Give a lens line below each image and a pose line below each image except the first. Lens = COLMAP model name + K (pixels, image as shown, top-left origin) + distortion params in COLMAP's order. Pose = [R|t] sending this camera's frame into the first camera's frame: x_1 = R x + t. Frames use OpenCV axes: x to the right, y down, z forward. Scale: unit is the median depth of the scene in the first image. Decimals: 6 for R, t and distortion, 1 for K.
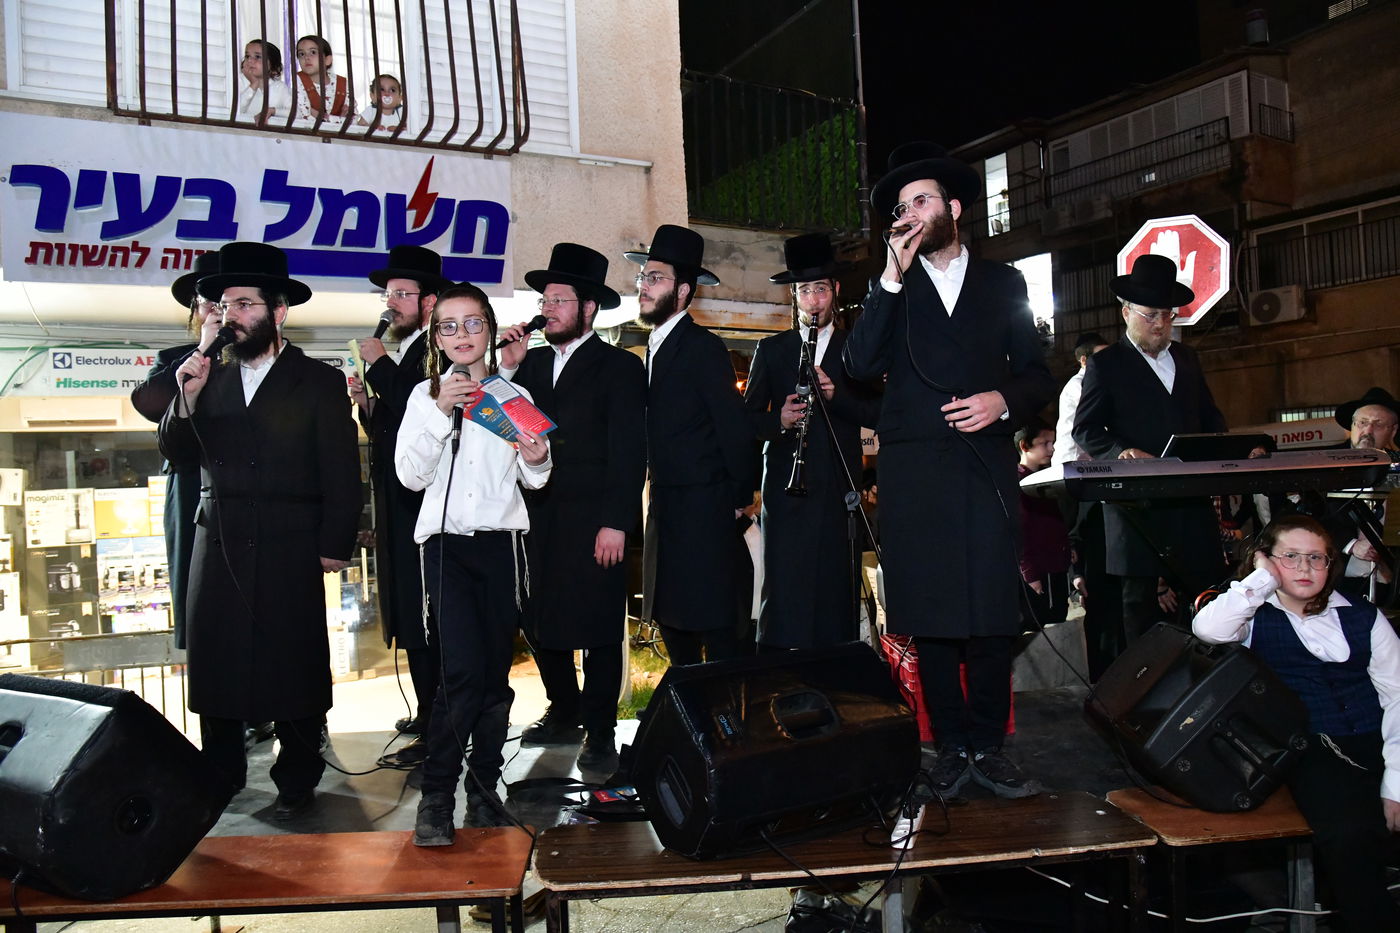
lens RADIAL K [[960.1, 0, 709.1], [0, 960.1, 468.5], [0, 0, 1]] dist [-0.114629, 0.066802]
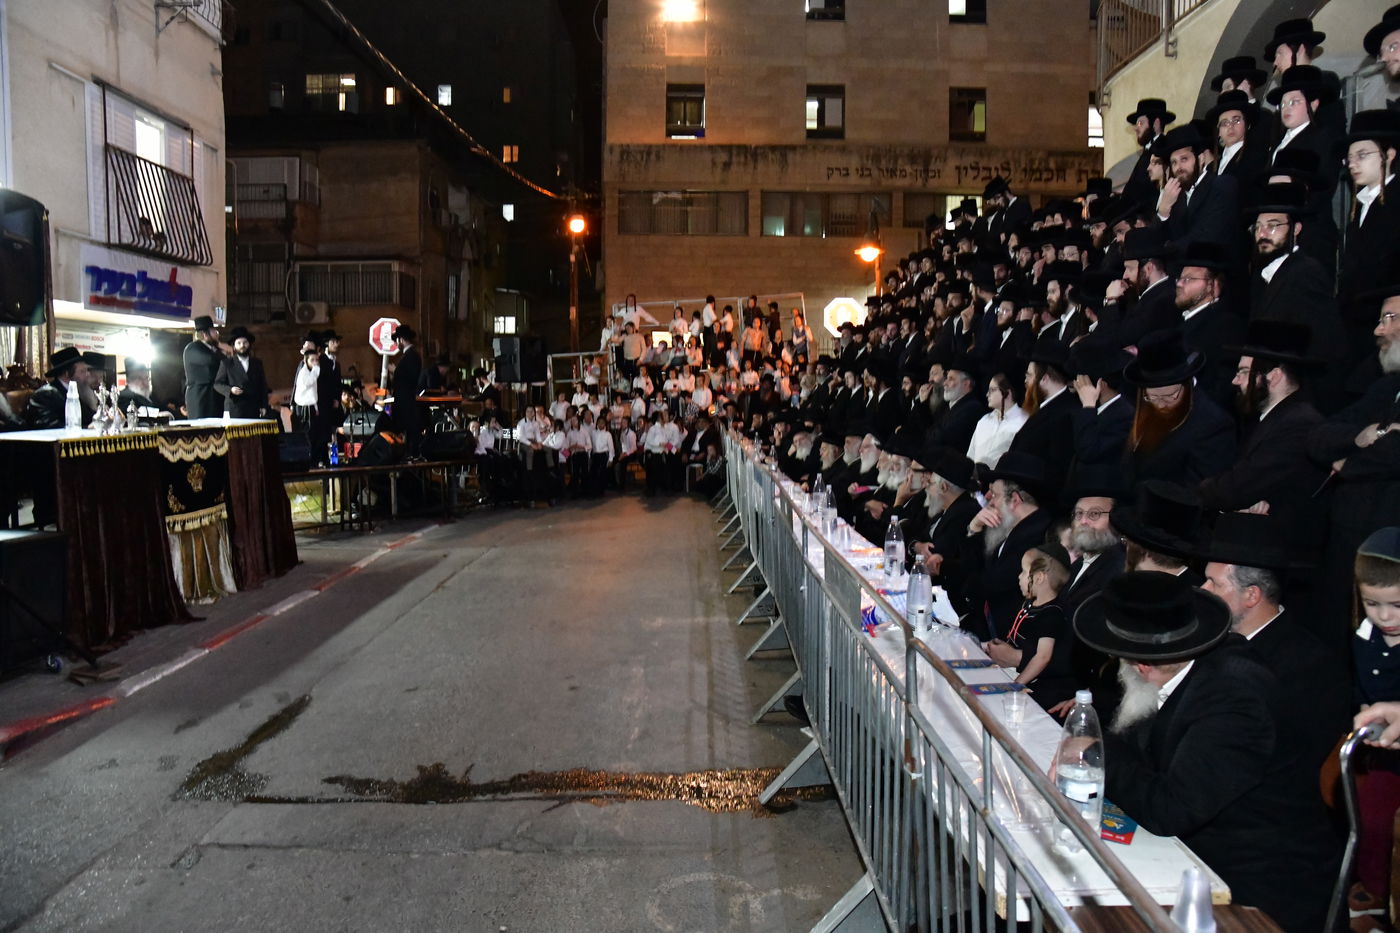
lens RADIAL K [[960.1, 0, 709.1], [0, 960.1, 468.5], [0, 0, 1]] dist [-0.114629, 0.066802]
pose [[0.476154, -0.016850, 0.879200, -0.483865], [-0.026650, 0.999081, 0.033580, 0.020695], [-0.878958, -0.039420, 0.475267, -0.382551]]
